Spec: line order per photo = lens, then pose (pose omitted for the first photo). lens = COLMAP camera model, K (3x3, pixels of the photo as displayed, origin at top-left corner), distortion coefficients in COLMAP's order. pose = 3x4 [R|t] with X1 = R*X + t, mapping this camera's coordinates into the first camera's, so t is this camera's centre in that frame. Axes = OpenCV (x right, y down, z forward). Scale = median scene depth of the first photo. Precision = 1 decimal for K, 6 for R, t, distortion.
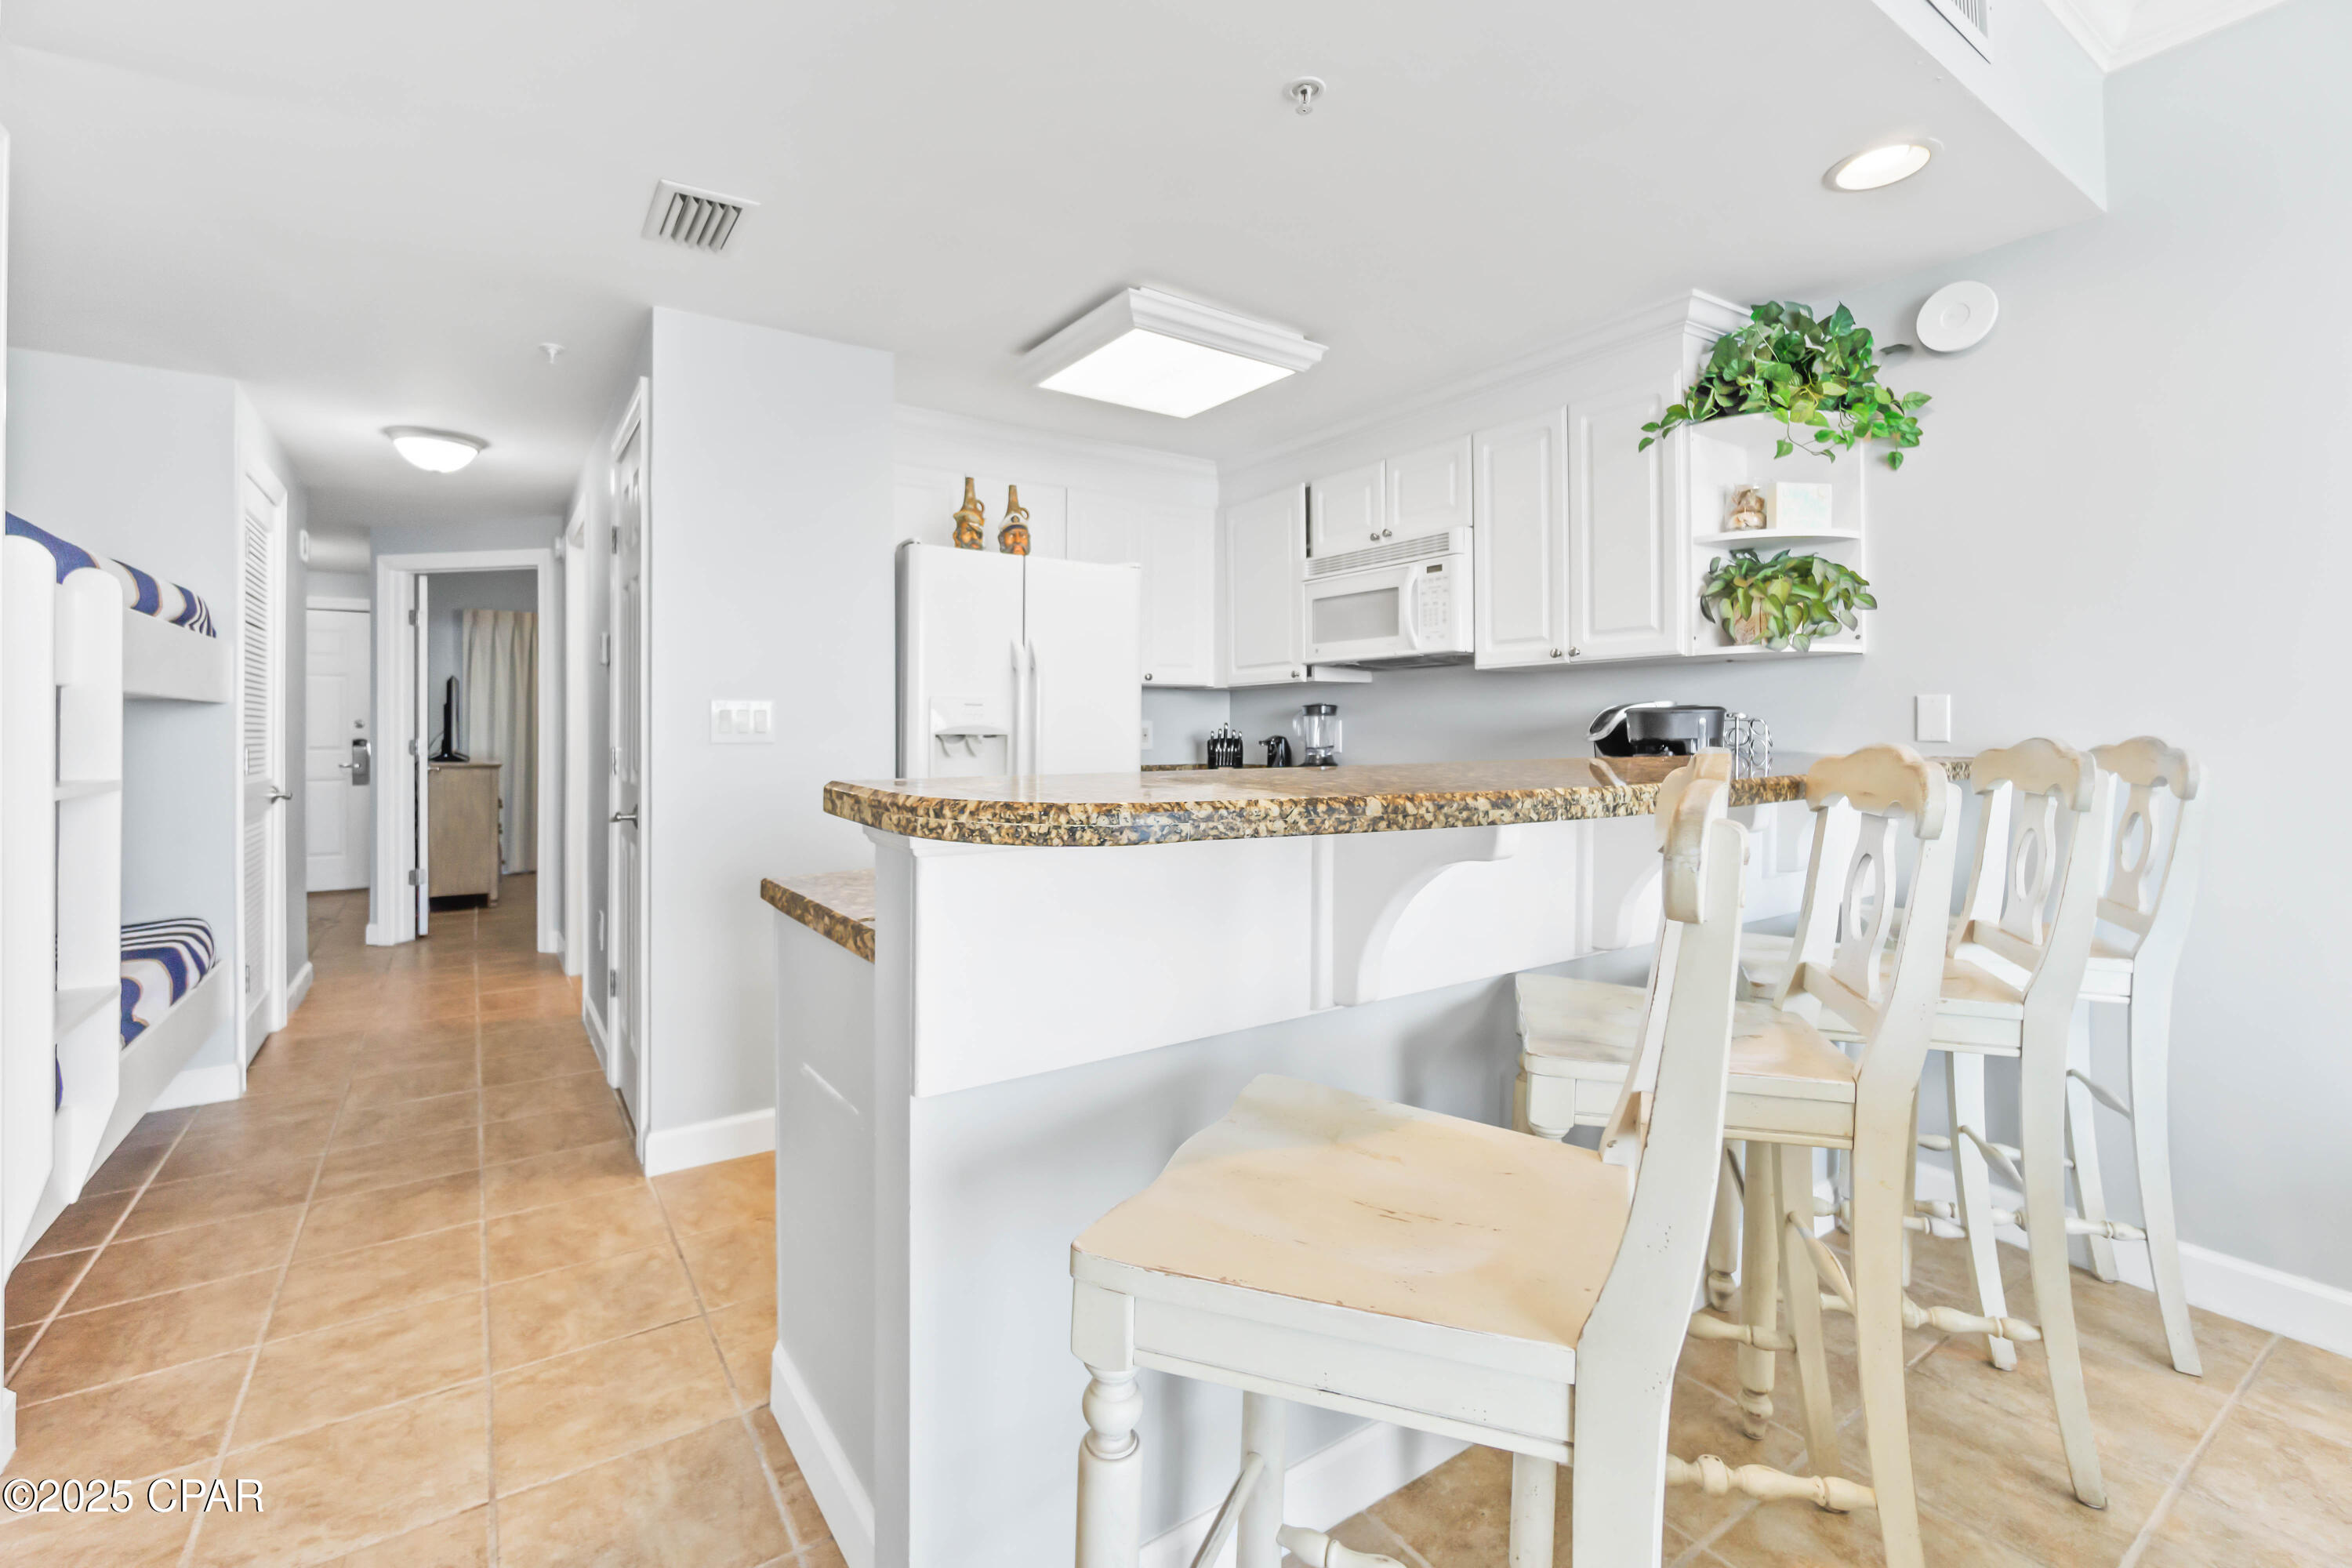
lens RADIAL K [[1033.3, 0, 1175.7], [0, 1033.3, 725.2], [0, 0, 1]] dist [-0.000382, -0.000154]
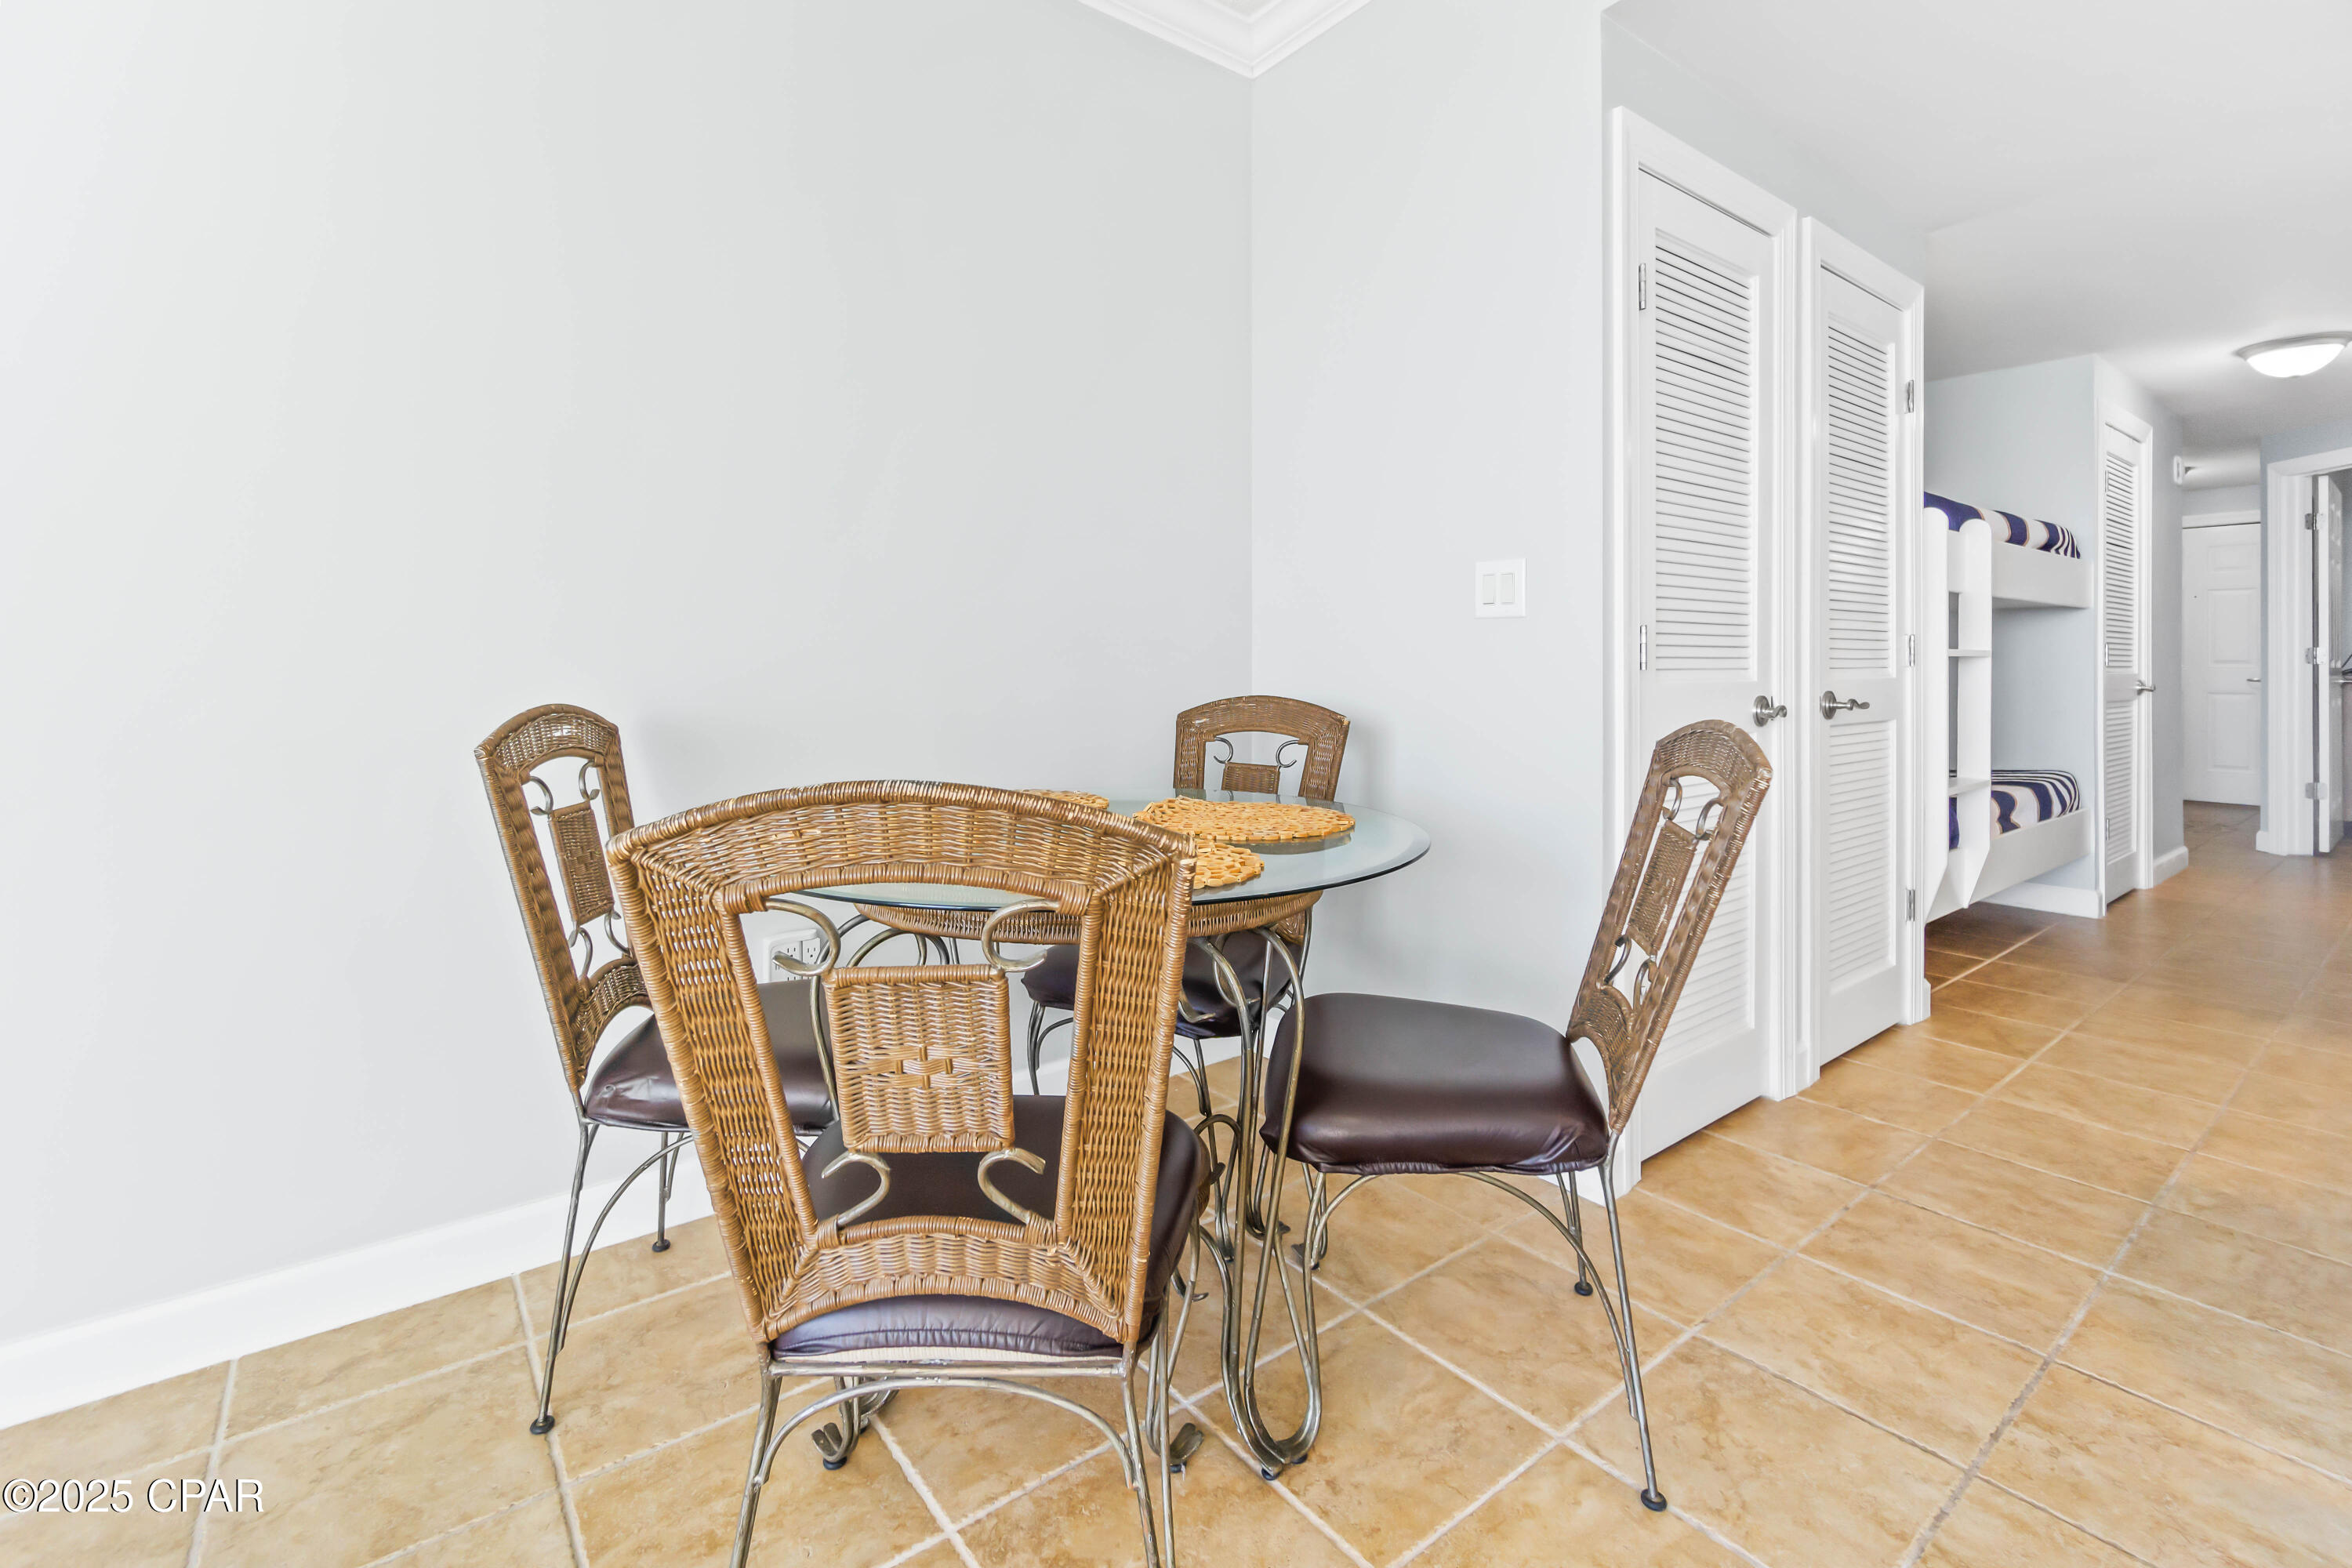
lens RADIAL K [[1046.6, 0, 1173.6], [0, 1046.6, 655.1], [0, 0, 1]] dist [-0.000156, -0.000056]
pose [[0.059498, -0.001082, -0.998228, 0.260322], [0.000079, 0.999999, -0.001079, 0.032314], [0.998228, -0.000014, 0.059498, -0.177139]]
